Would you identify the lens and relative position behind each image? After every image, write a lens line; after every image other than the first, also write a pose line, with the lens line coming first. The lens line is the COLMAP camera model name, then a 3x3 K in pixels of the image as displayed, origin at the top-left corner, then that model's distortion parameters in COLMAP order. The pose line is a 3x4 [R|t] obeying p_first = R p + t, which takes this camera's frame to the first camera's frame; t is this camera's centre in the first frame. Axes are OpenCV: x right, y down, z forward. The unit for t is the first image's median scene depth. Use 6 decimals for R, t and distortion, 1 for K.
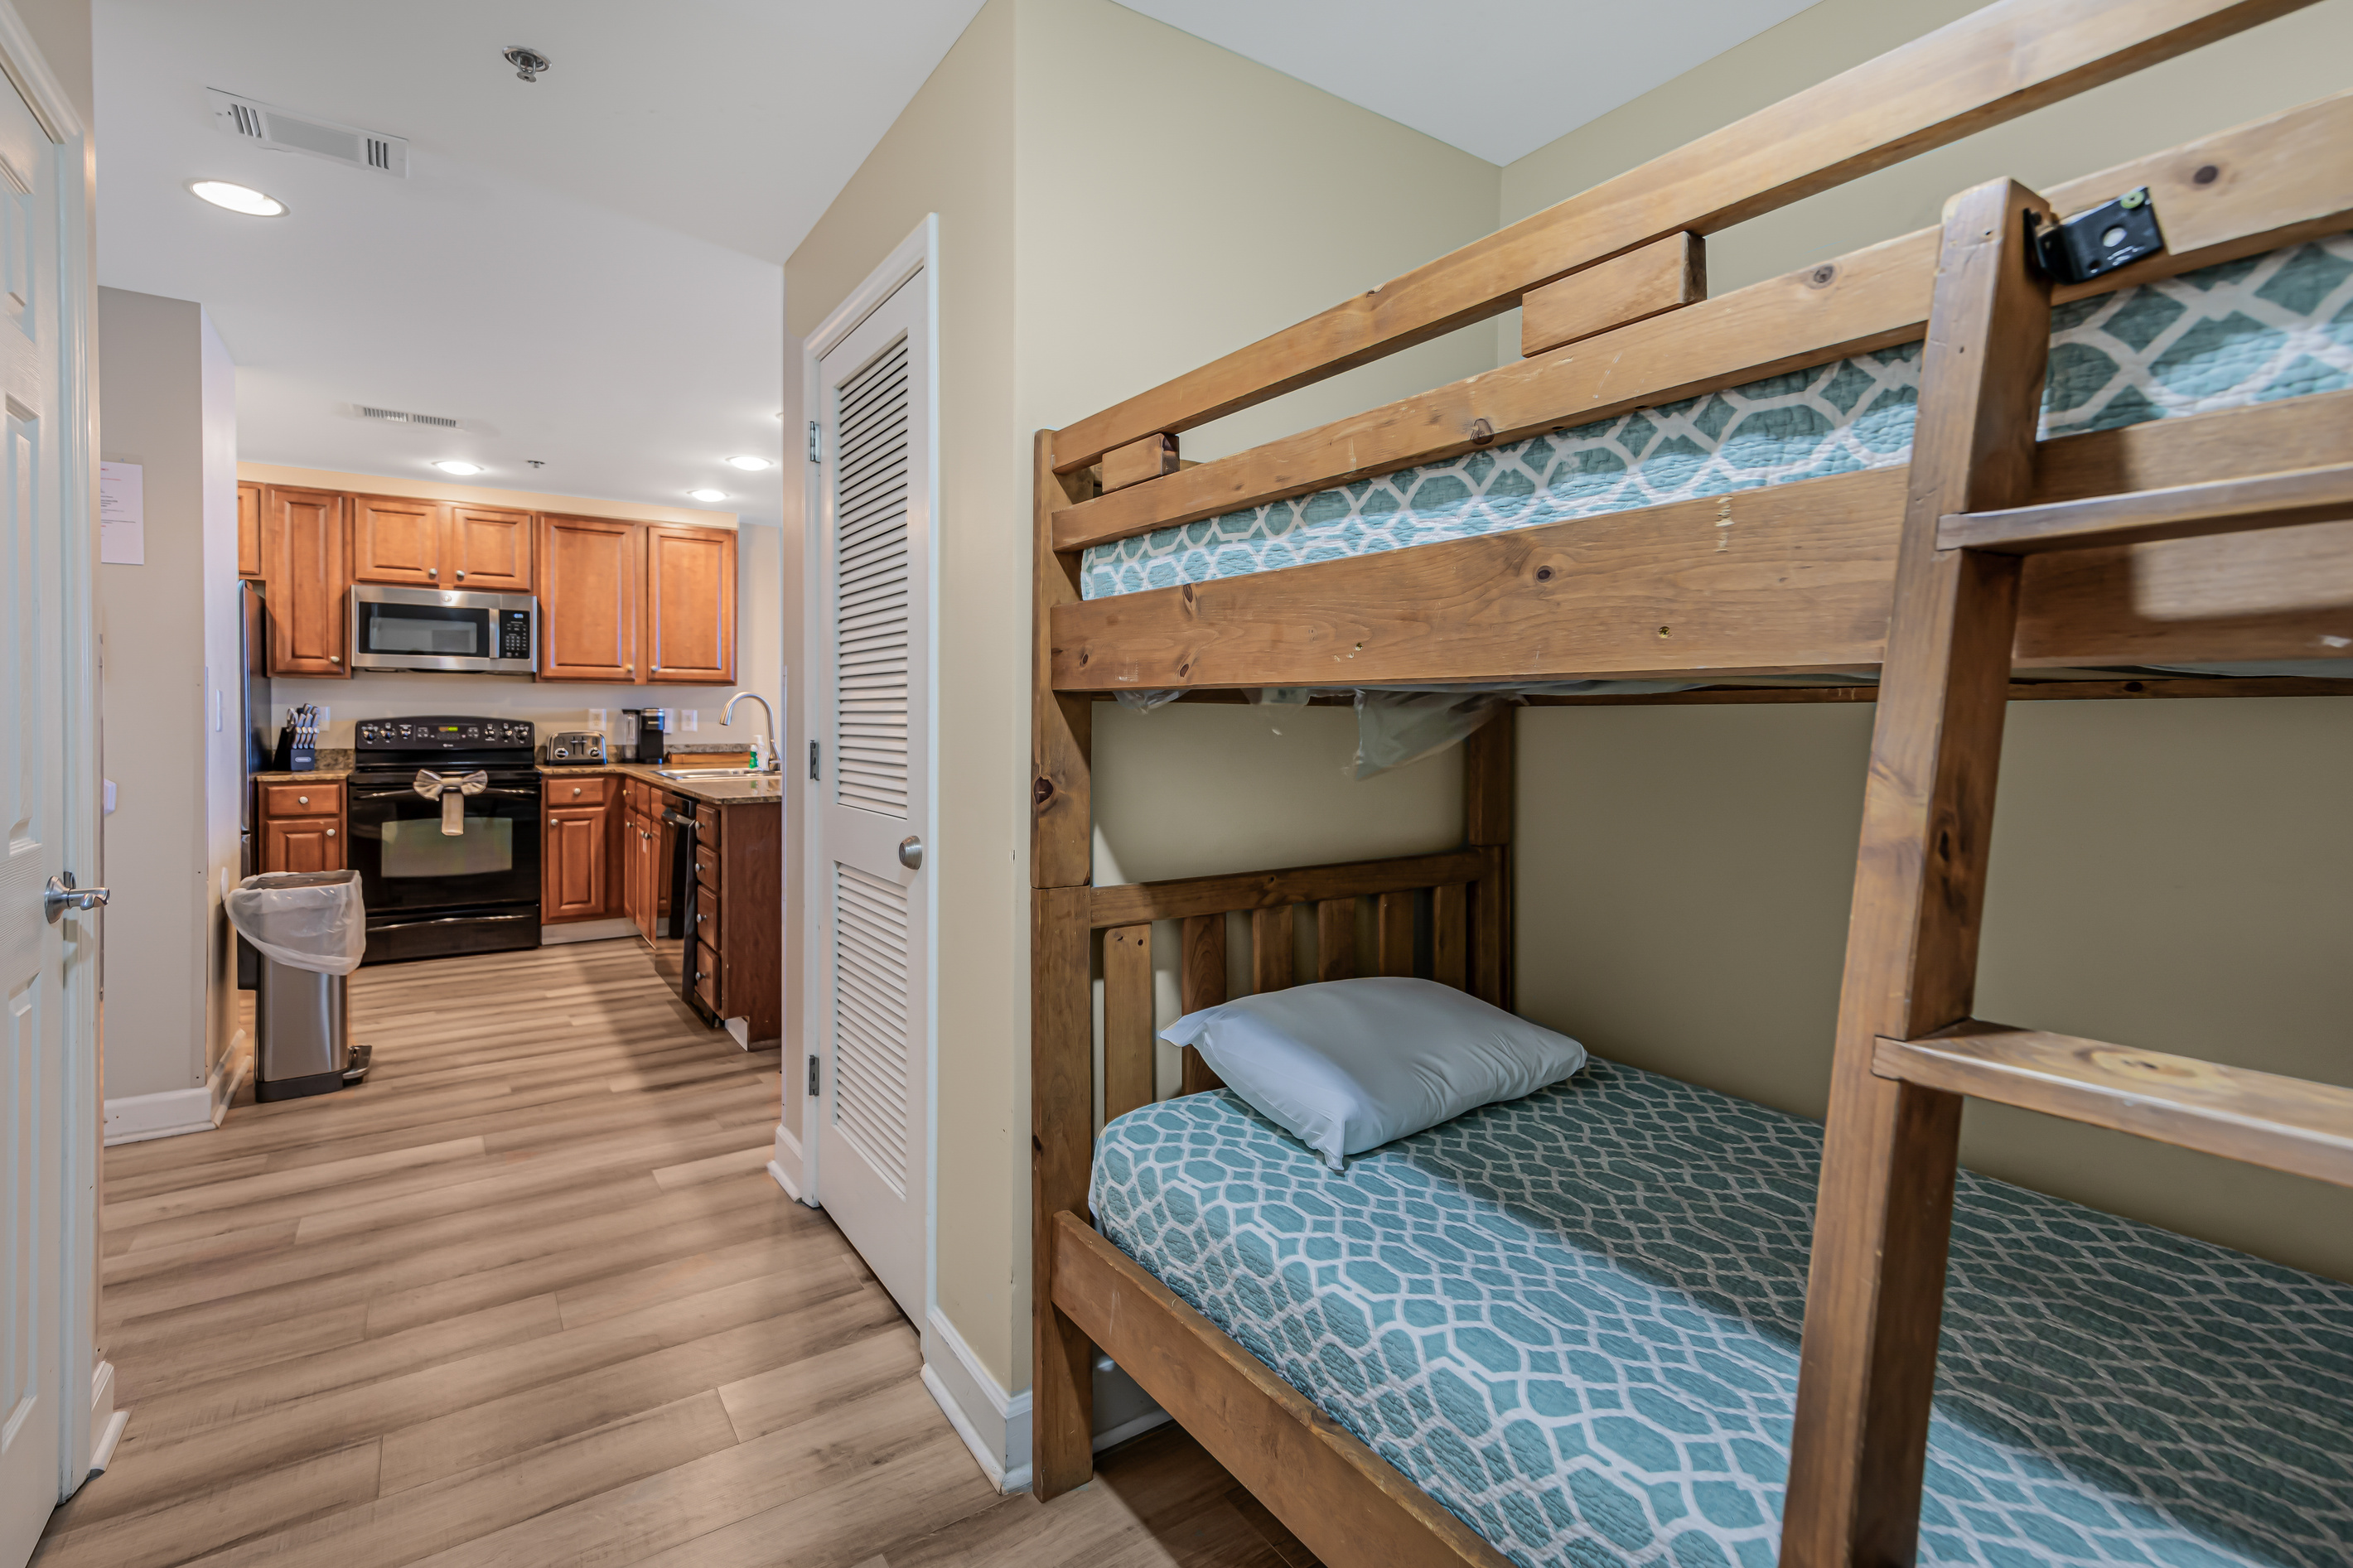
lens RADIAL K [[1070.3, 0, 1214.7], [0, 1070.3, 732.4], [0, 0, 1]] dist [0.011471, 0.000214]
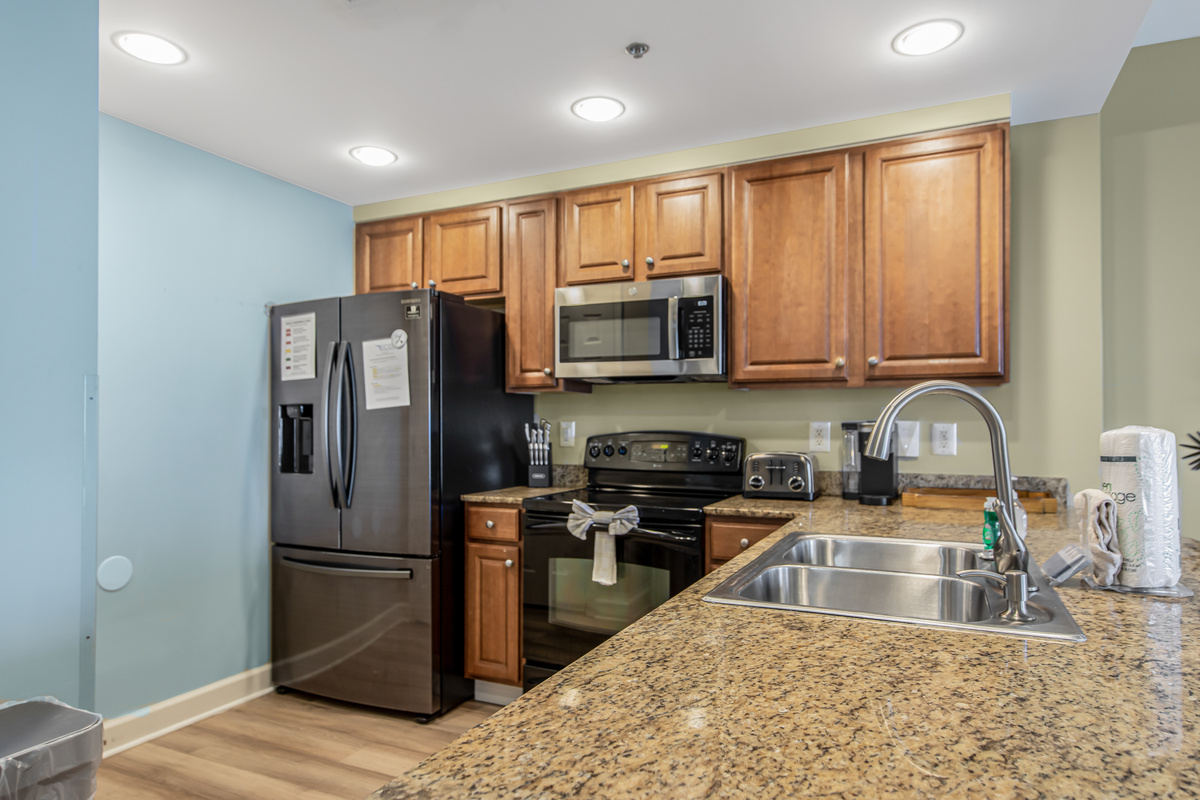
lens RADIAL K [[697.8, 0, 597.9], [0, 697.8, 414.4], [0, 0, 1]] dist [0.016681, -0.000156]
pose [[0.488885, -0.018700, -0.872148, -0.246435], [-0.013362, 0.999492, -0.028921, -0.012524], [0.872246, 0.025793, 0.488387, 0.690099]]
